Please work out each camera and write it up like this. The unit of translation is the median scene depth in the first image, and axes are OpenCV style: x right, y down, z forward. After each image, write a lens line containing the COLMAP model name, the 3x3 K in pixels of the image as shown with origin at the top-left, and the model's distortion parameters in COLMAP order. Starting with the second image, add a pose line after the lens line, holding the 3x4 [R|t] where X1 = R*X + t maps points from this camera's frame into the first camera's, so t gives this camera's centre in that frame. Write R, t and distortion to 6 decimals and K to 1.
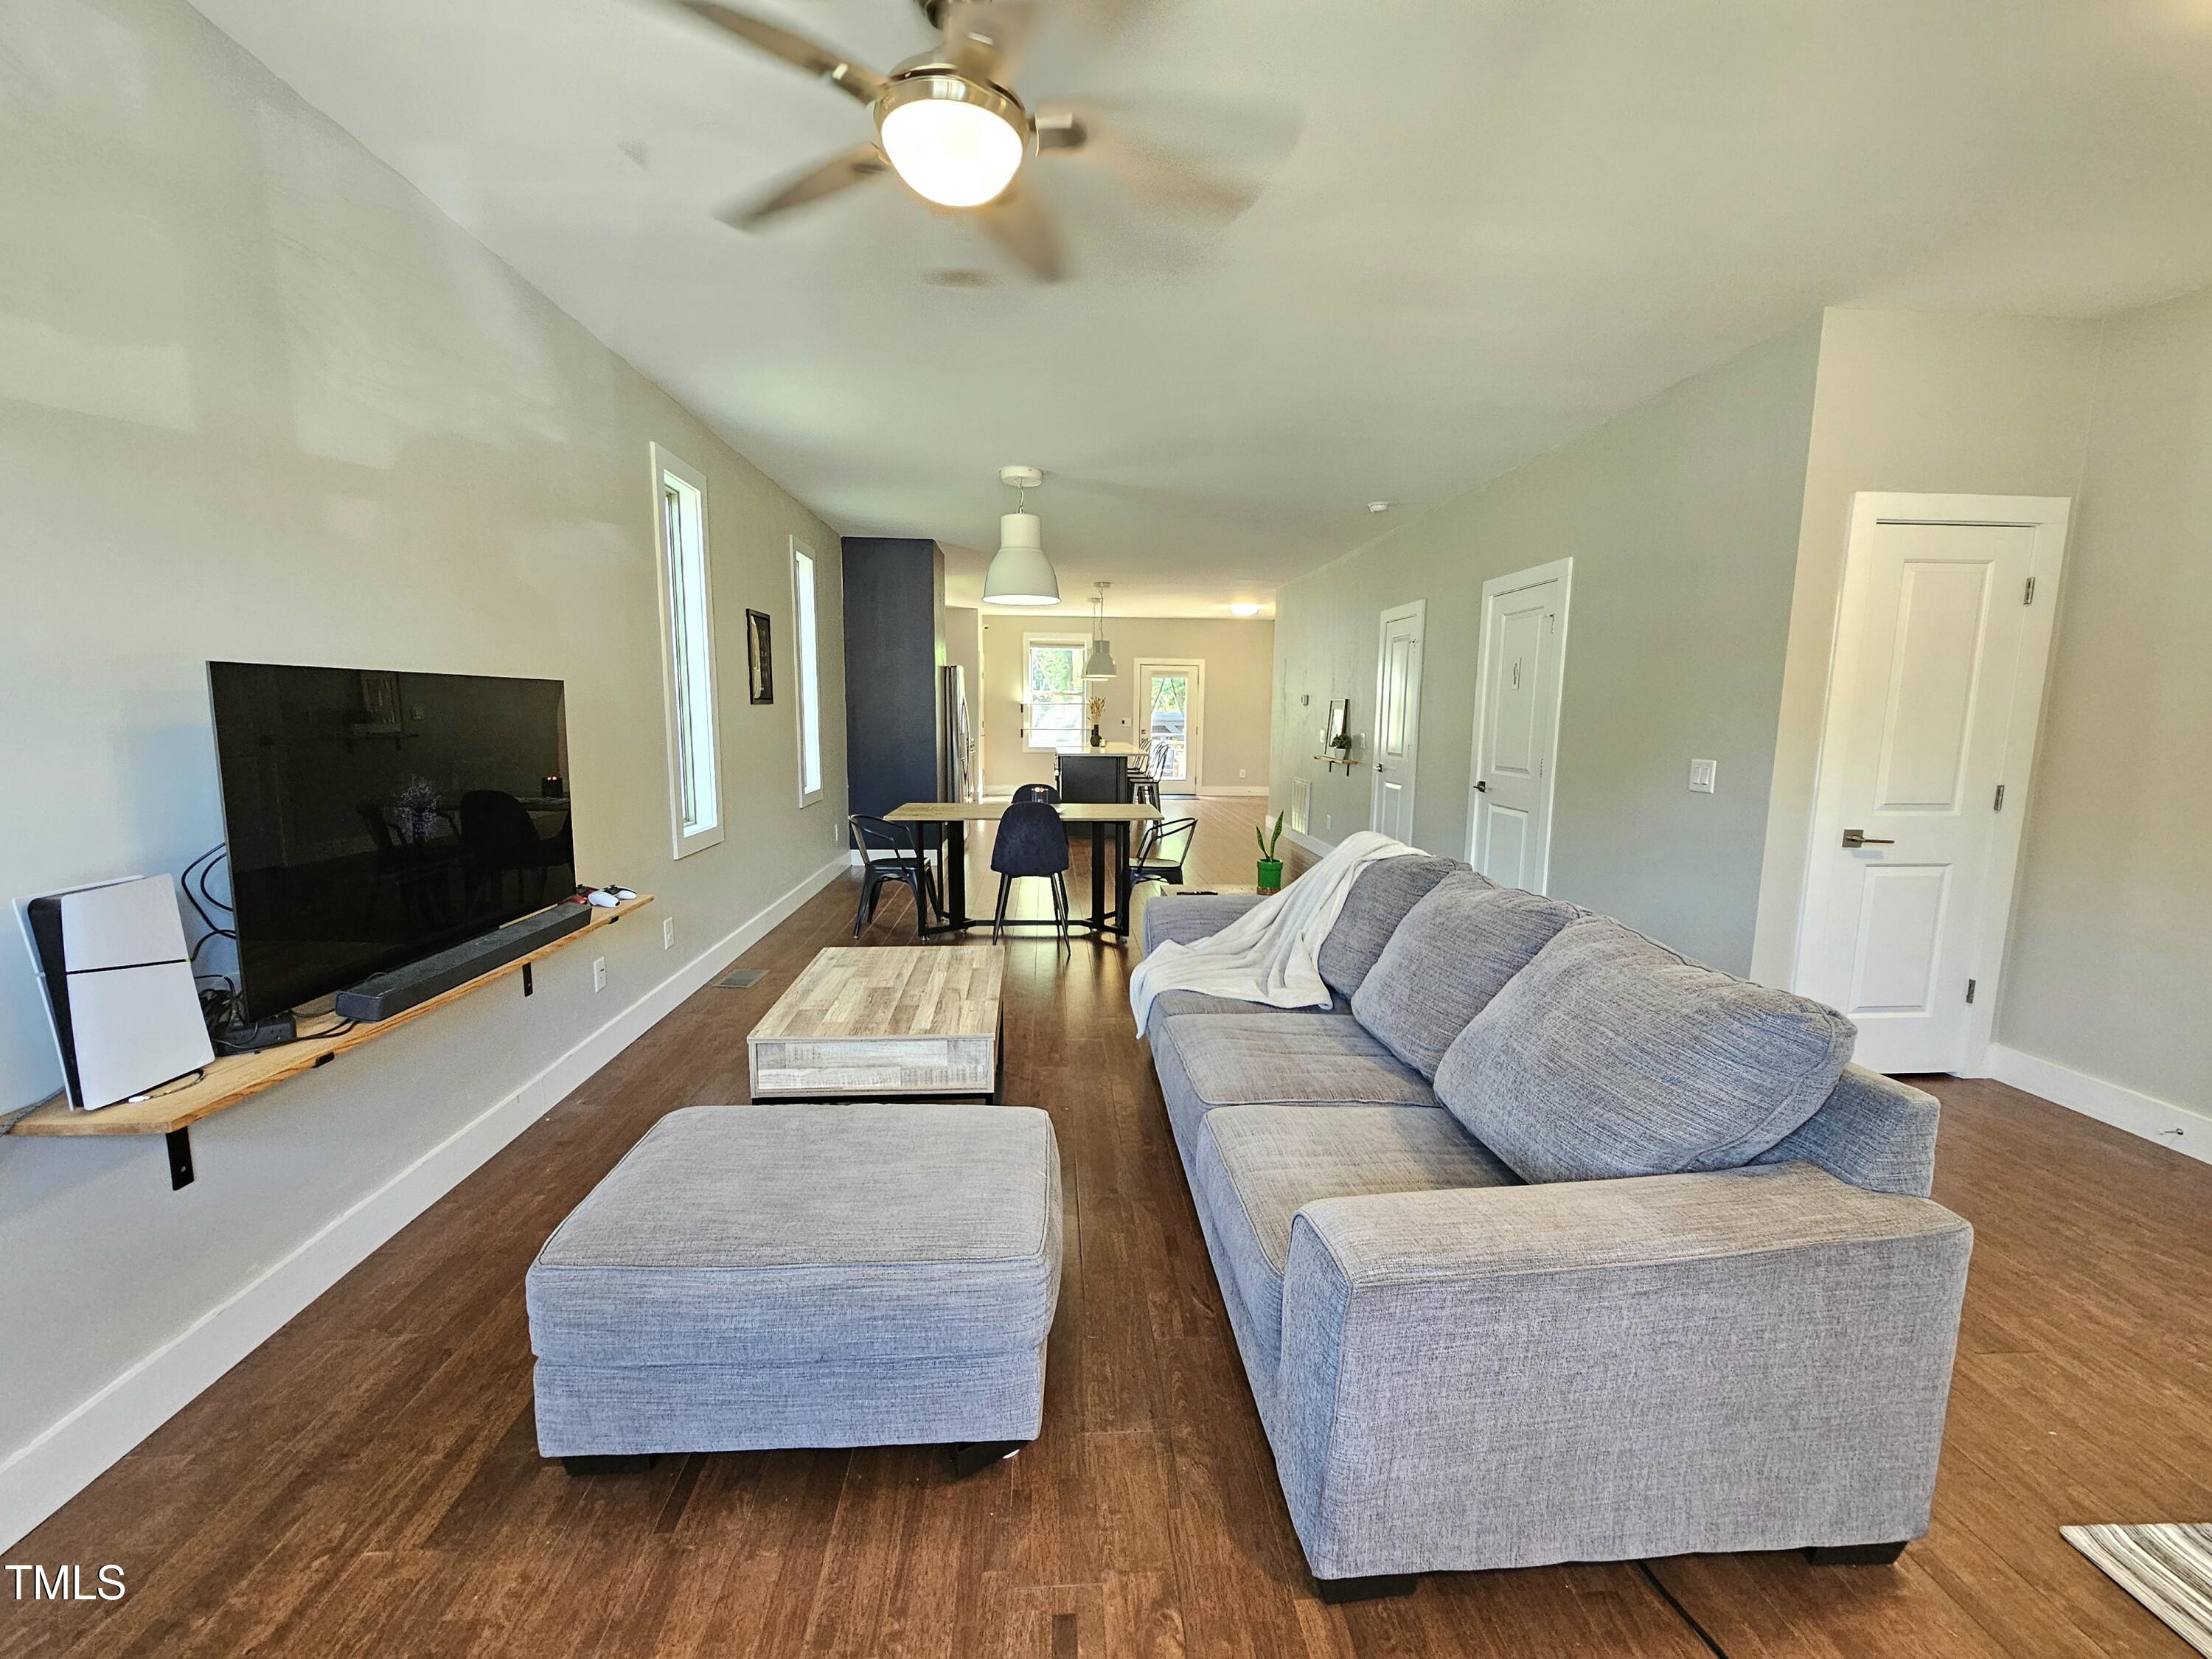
lens RADIAL K [[901.7, 0, 1114.2], [0, 901.7, 848.3], [0, 0, 1]] dist [0.004766, 0.000118]
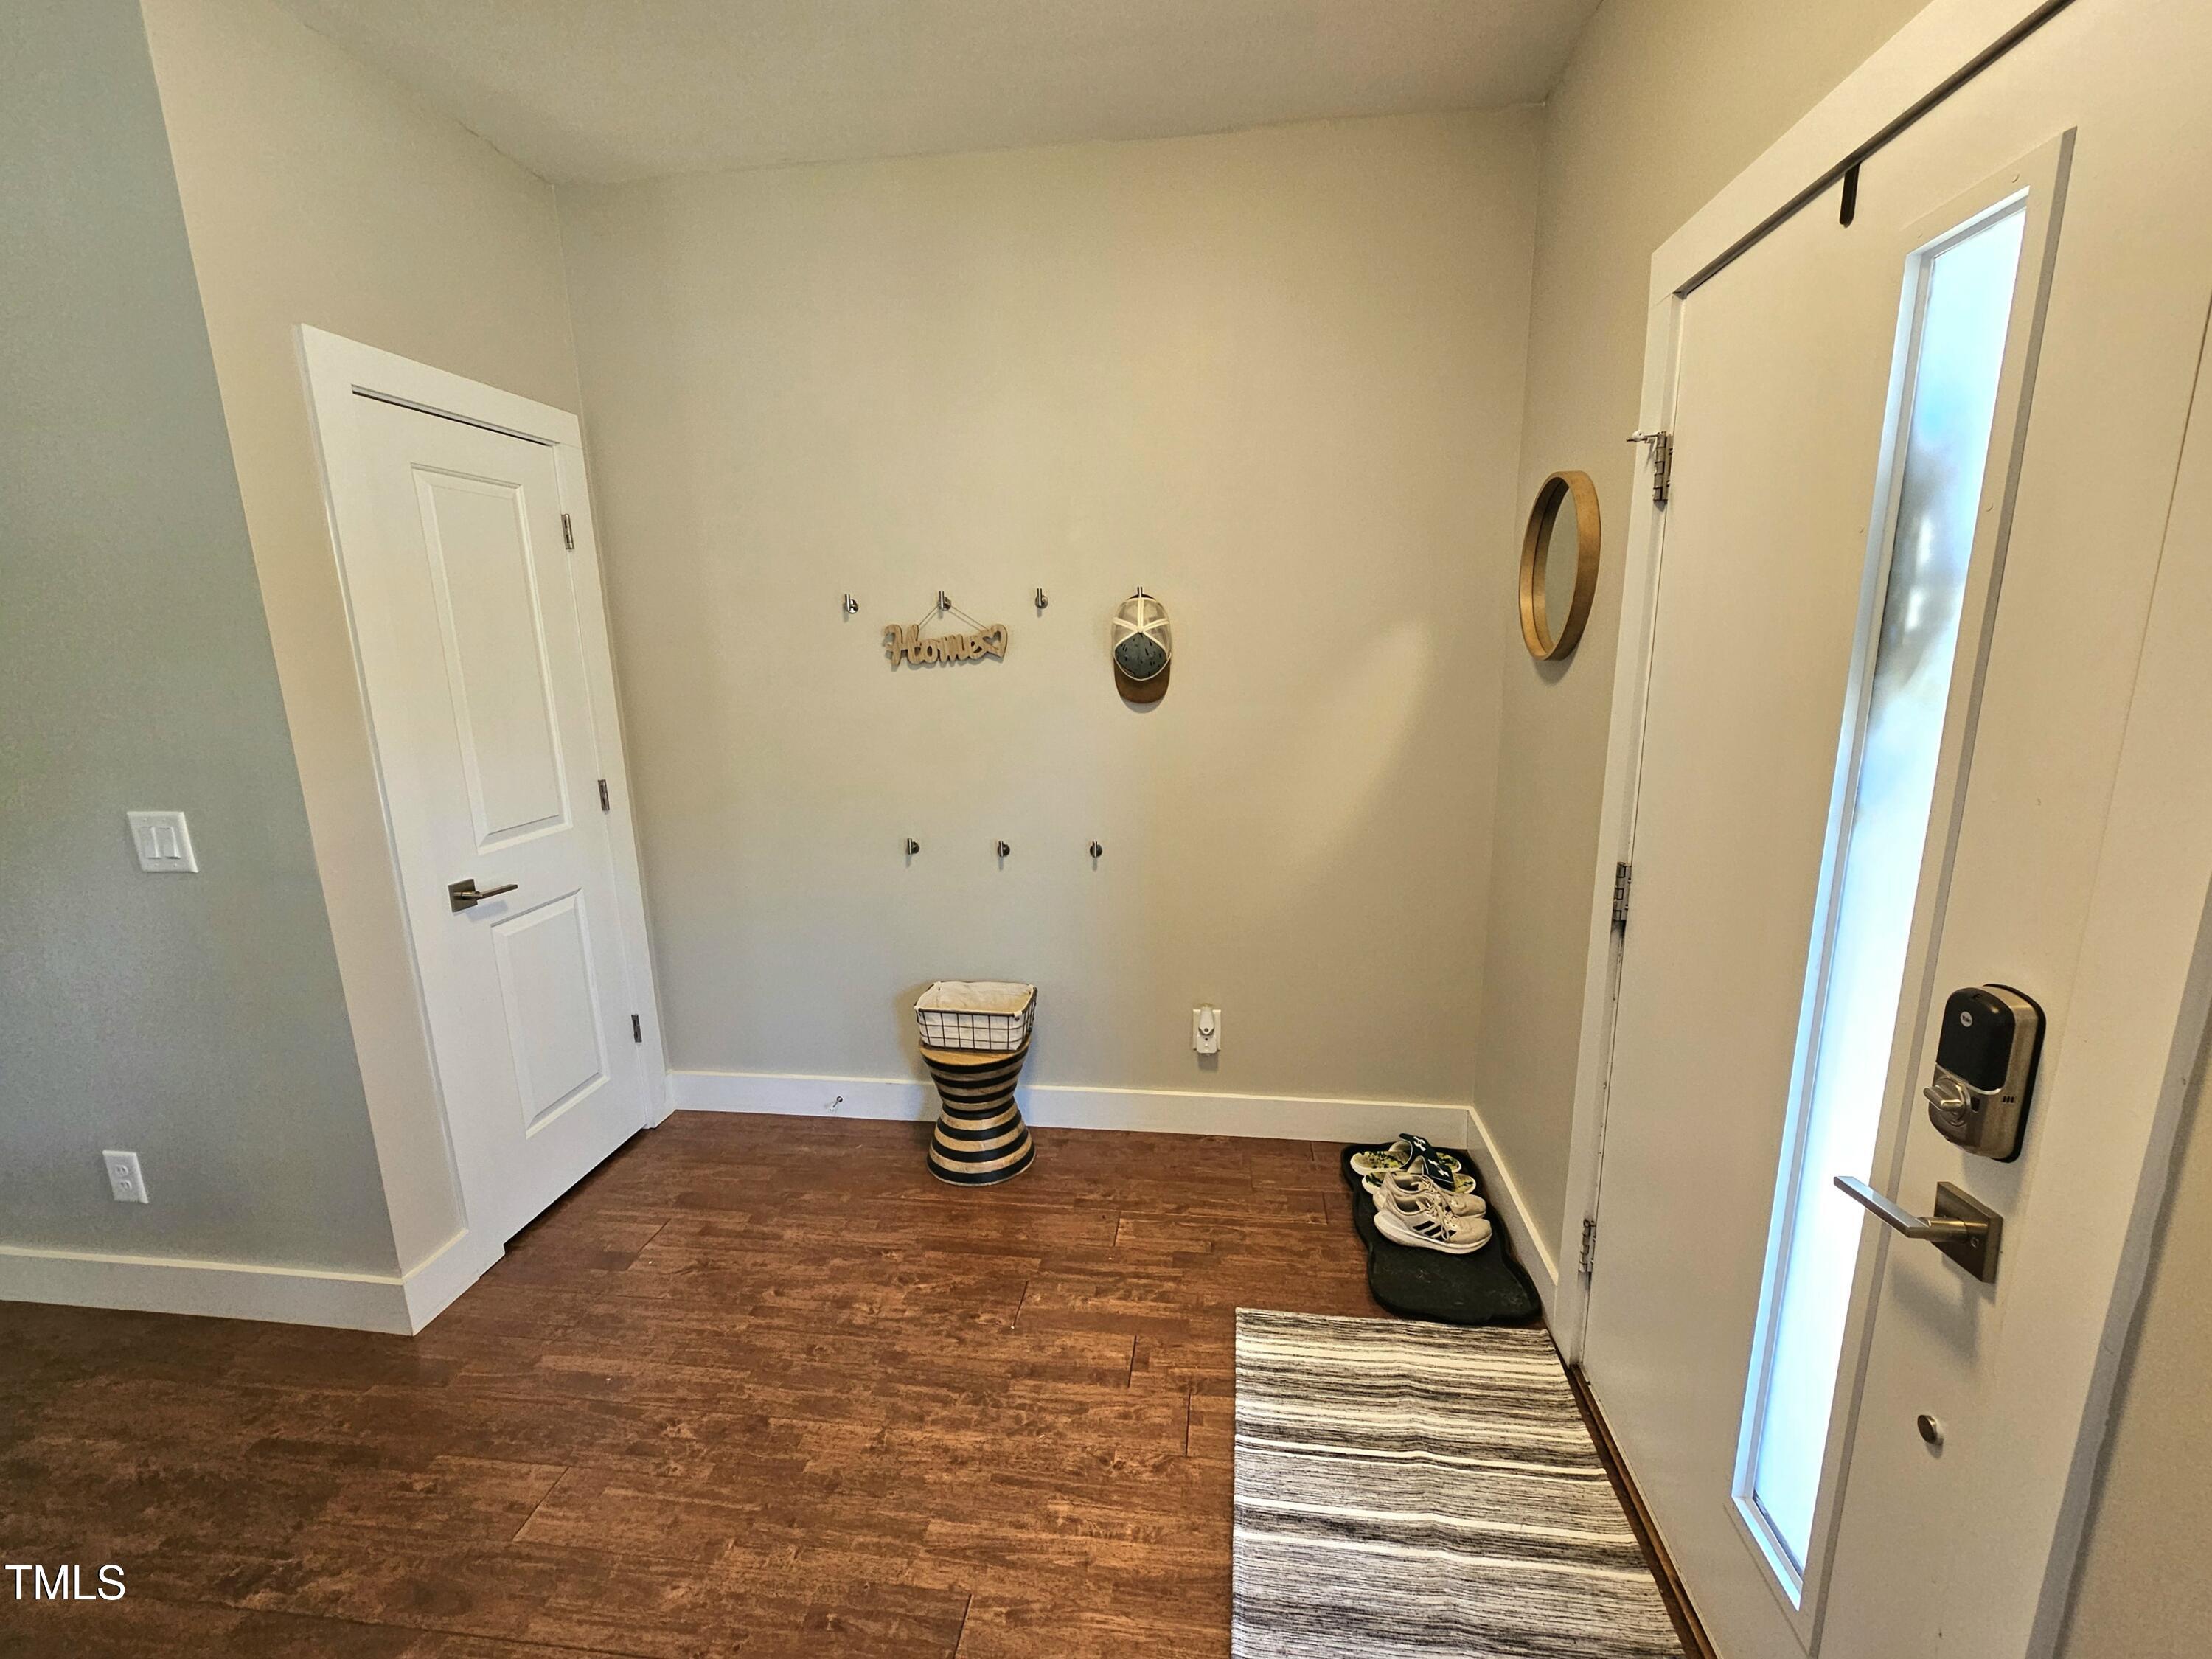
lens RADIAL K [[943.1, 0, 1104.9], [0, 943.1, 830.5], [0, 0, 1]] dist [-0.000142, 0.000851]
pose [[0.202207, -0.215901, 0.955248, 0.148429], [0.172322, 0.968023, 0.182312, -0.055754], [-0.964063, 0.127745, 0.232946, 0.214101]]
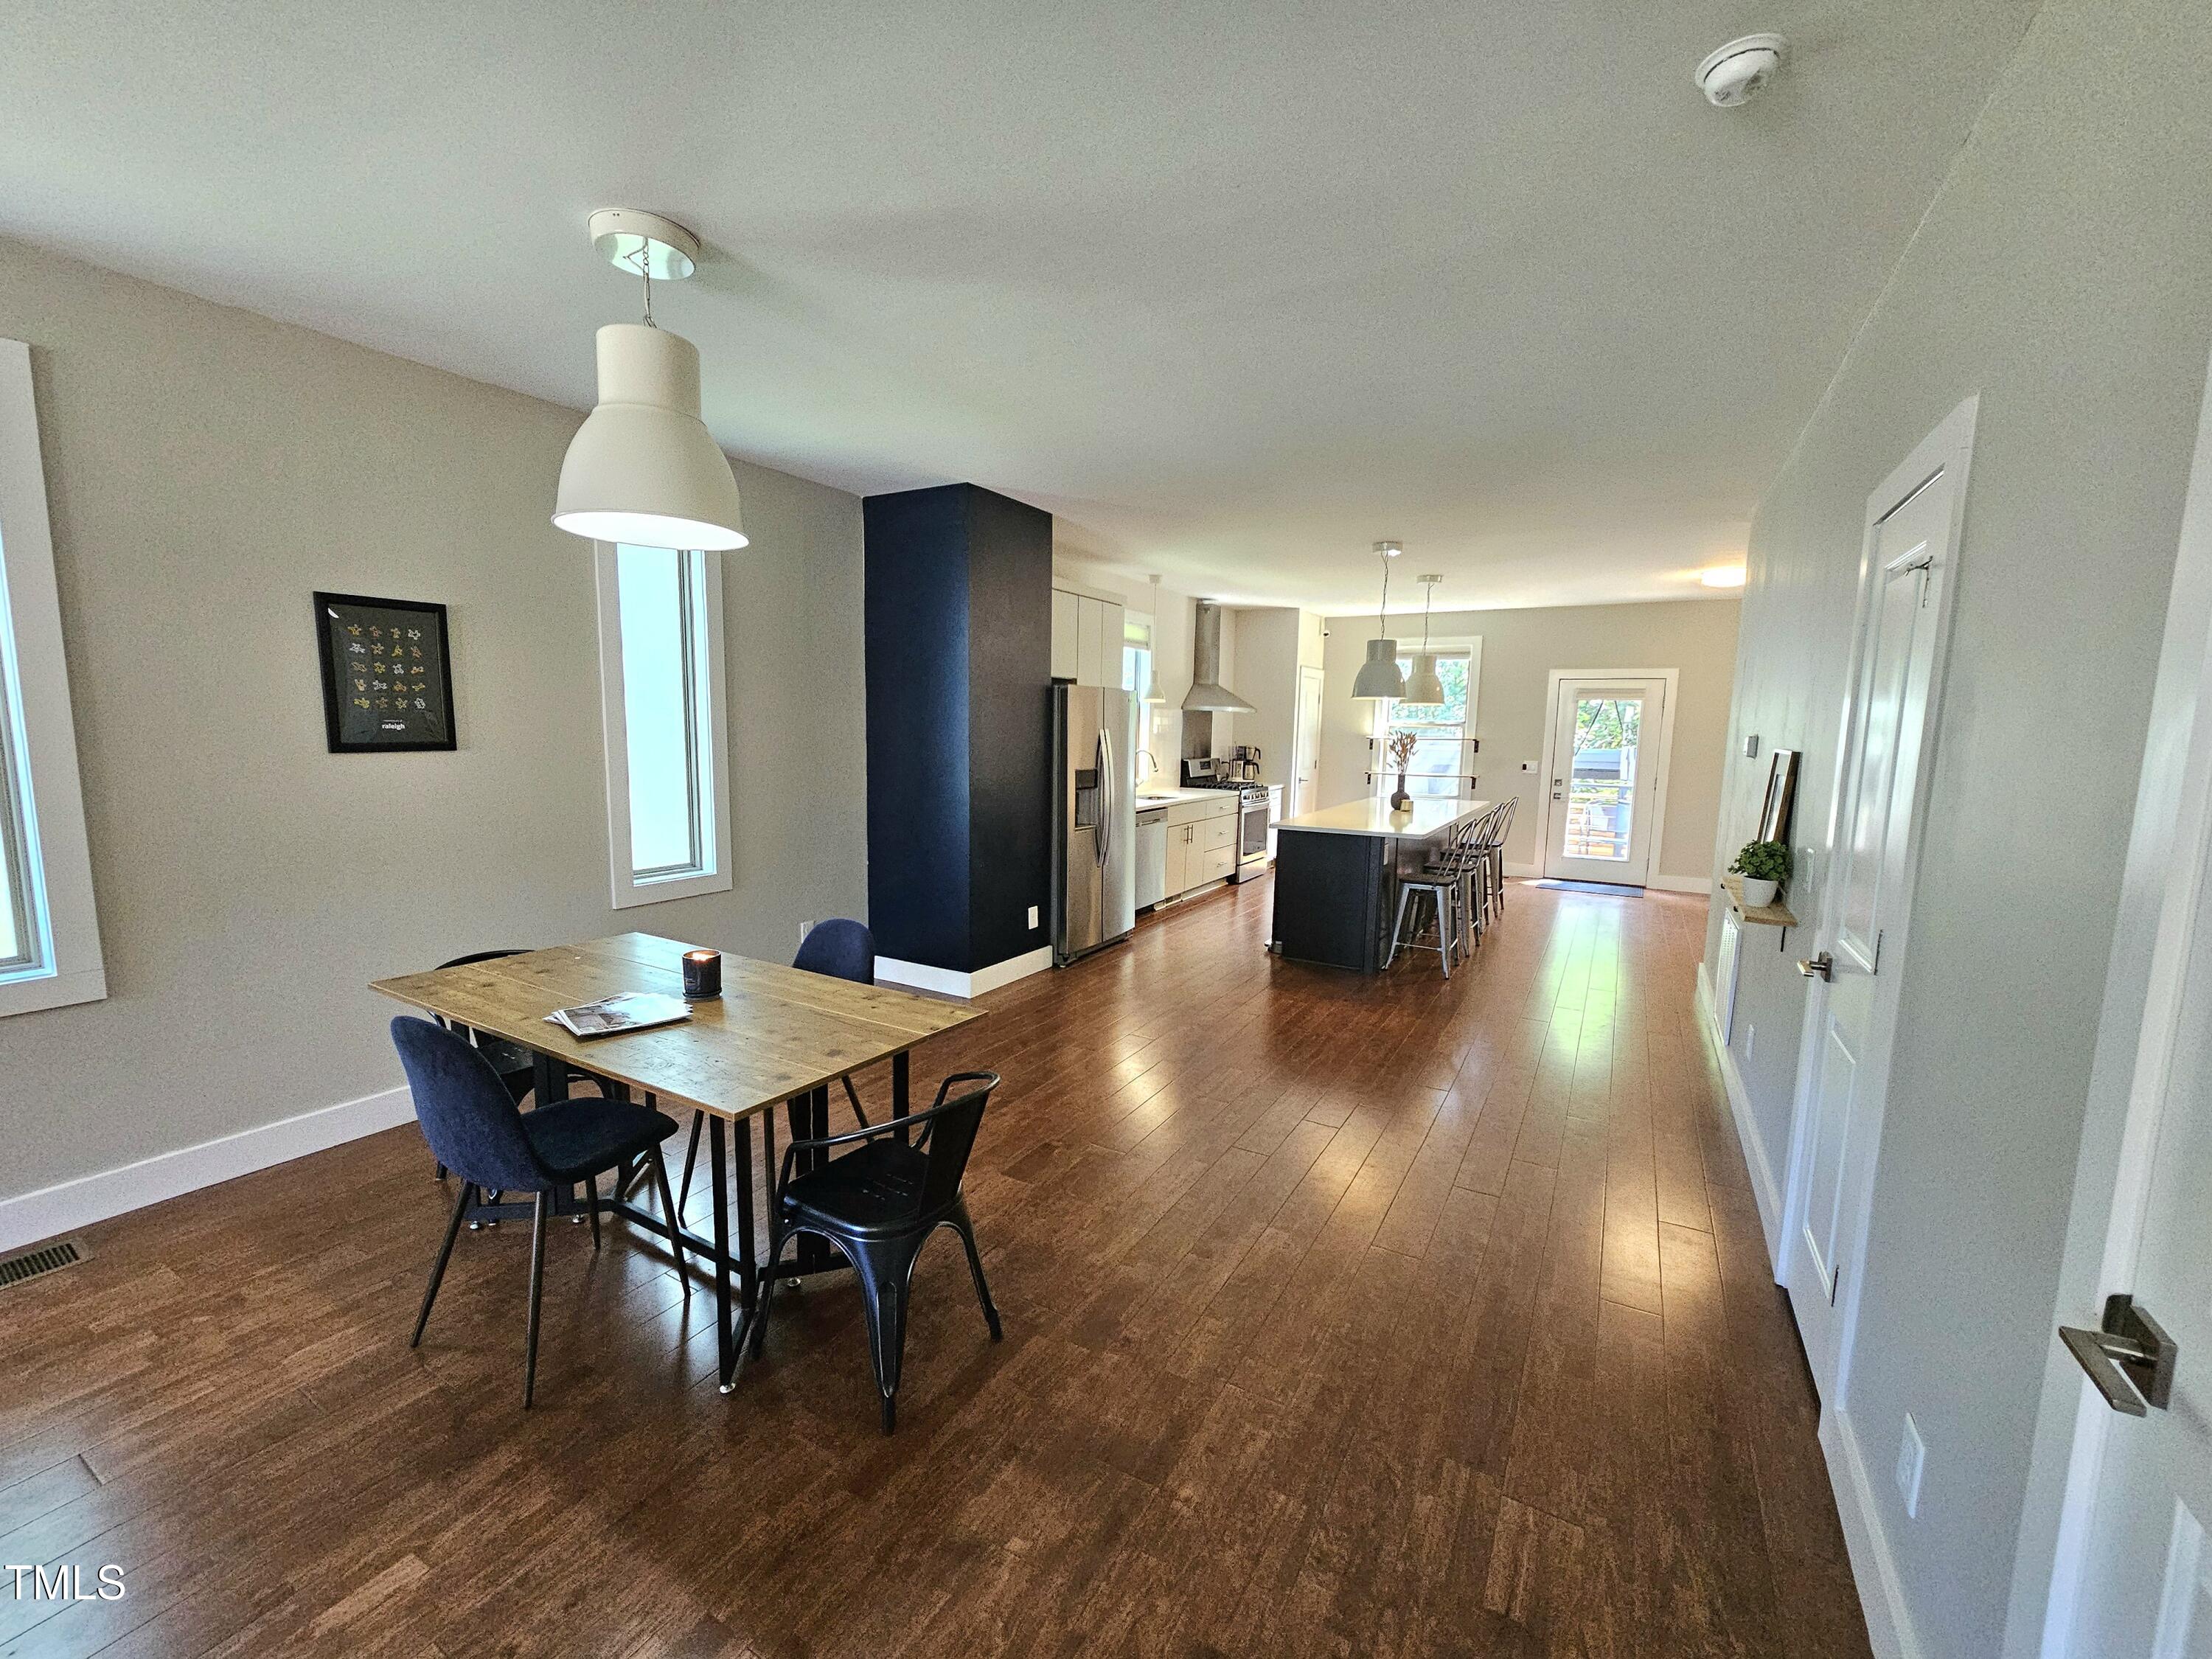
lens RADIAL K [[901.7, 0, 1113.6], [0, 901.7, 840.5], [0, 0, 1]] dist [0.004766, 0.000118]
pose [[0.829000, 0.078432, -0.553722, 0.305847], [-0.097482, 0.995225, -0.004974, -0.128405], [0.550688, 0.058102, 0.832687, 0.683751]]
